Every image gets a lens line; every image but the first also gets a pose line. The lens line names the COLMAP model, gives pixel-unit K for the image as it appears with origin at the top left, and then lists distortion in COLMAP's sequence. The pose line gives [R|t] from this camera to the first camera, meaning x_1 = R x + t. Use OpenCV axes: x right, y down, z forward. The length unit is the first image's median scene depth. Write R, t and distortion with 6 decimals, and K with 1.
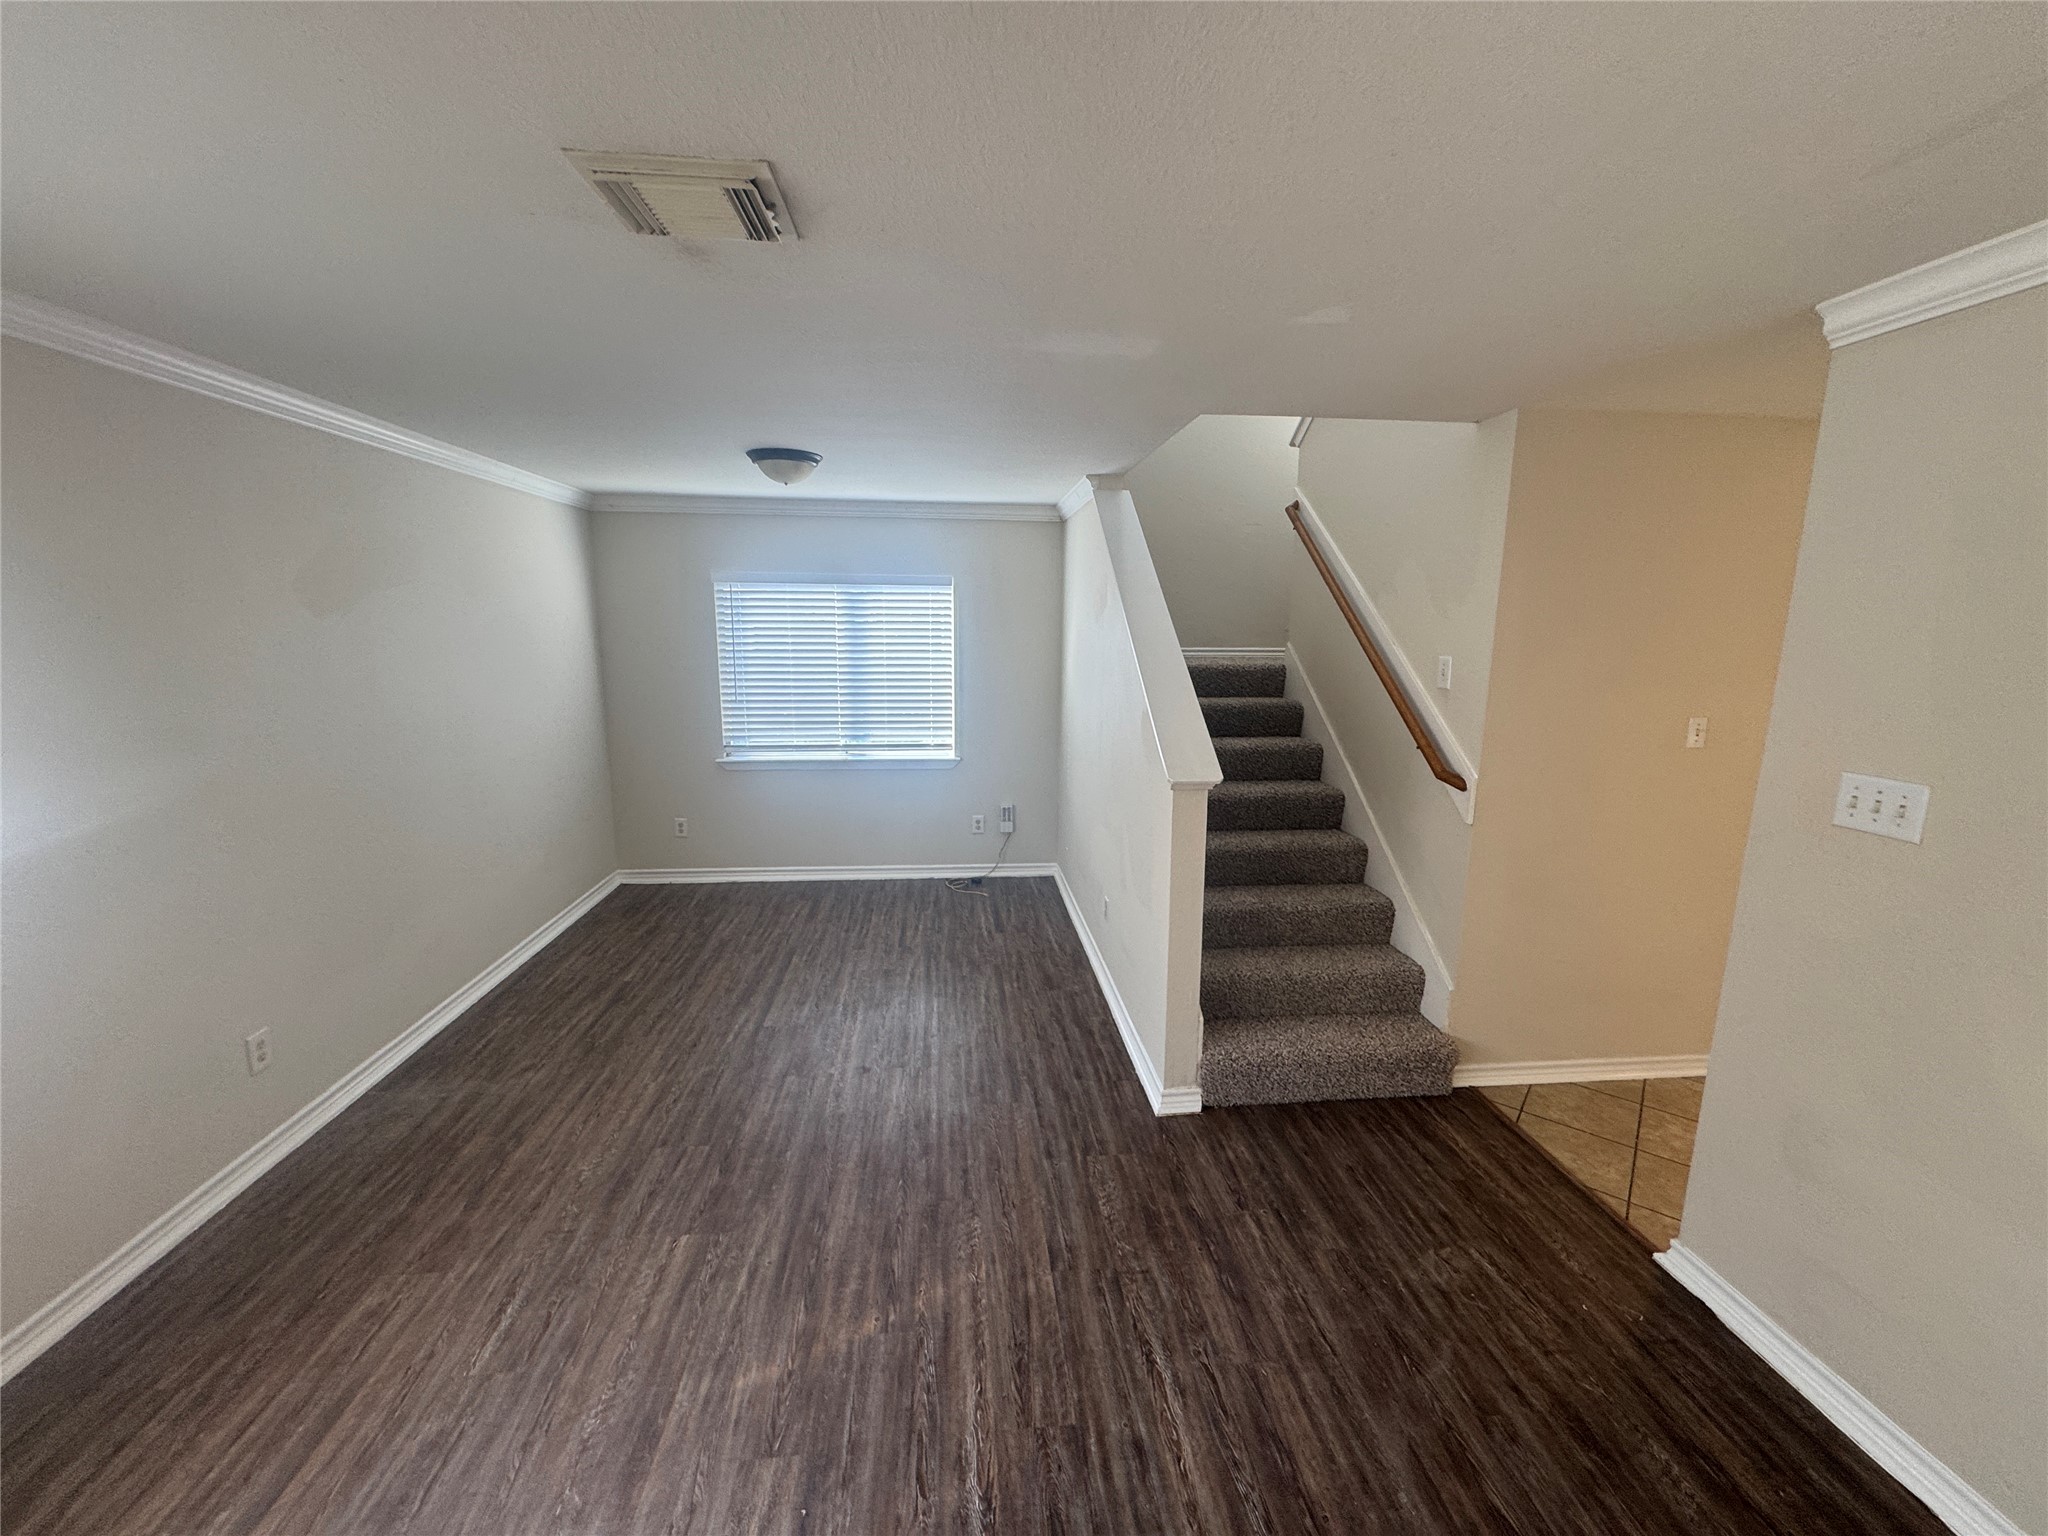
lens RADIAL K [[819.2, 0, 1022.4], [0, 819.2, 766.1], [0, 0, 1]] dist [-0.000228, 0.000209]
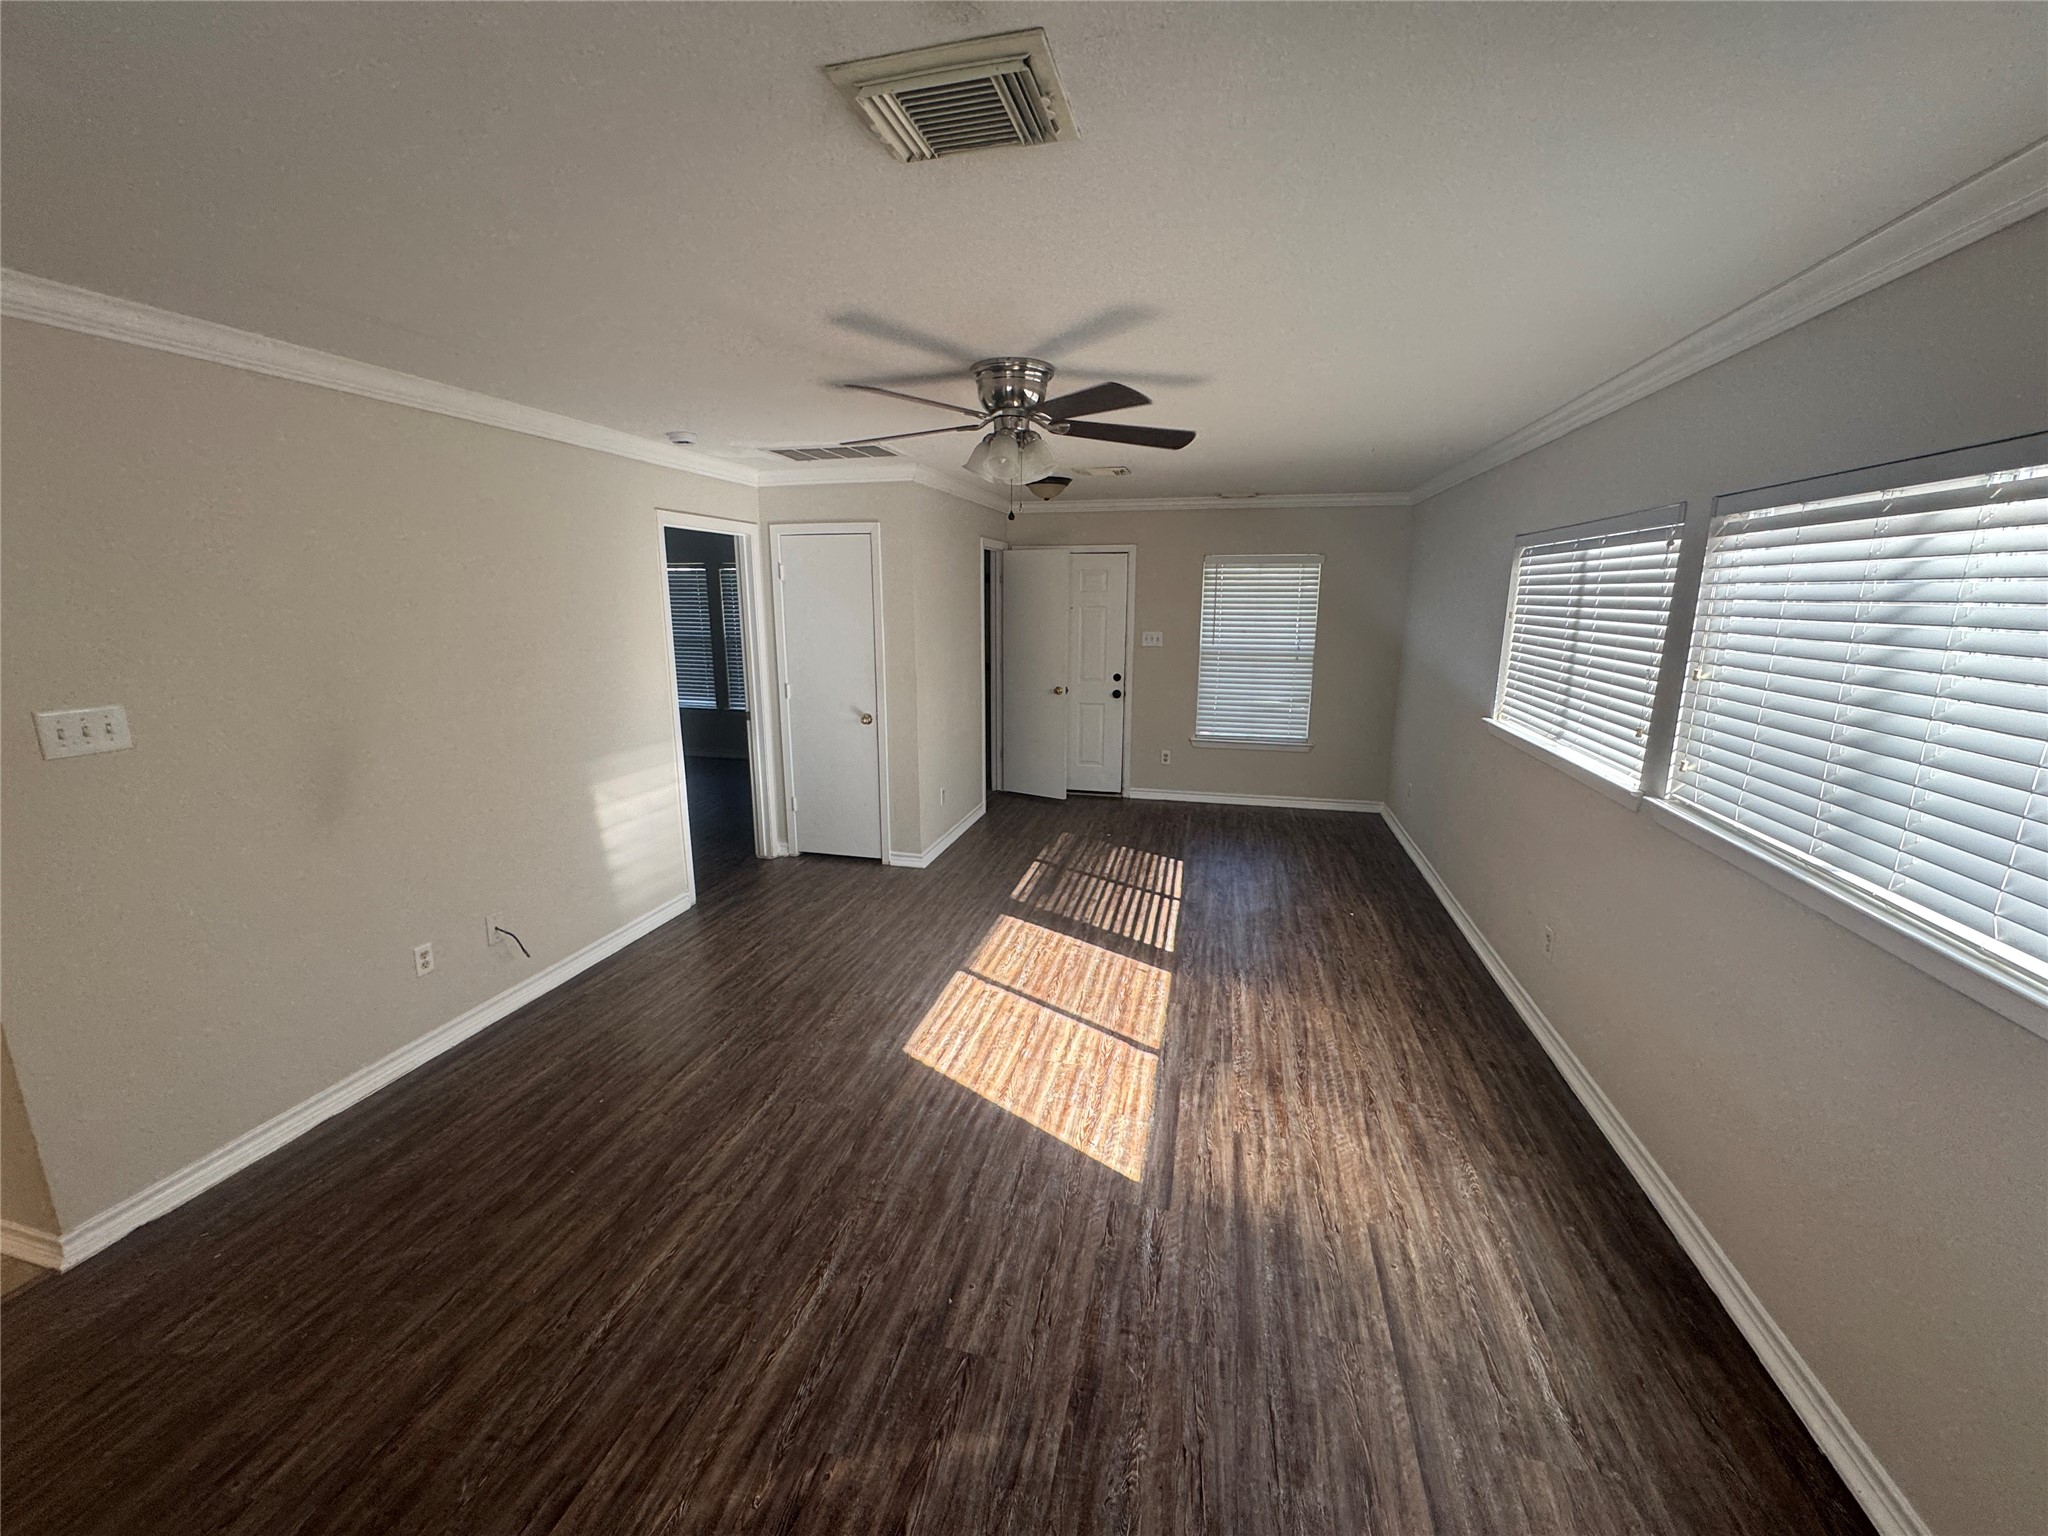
lens RADIAL K [[819.2, 0, 1019.0], [0, 819.2, 765.3], [0, 0, 1]] dist [-0.000228, 0.000209]
pose [[-0.942921, -0.082366, 0.322671, -0.604515], [0.046524, 0.926847, 0.372545, -0.271803], [-0.329752, 0.366292, -0.870112, 1.509698]]
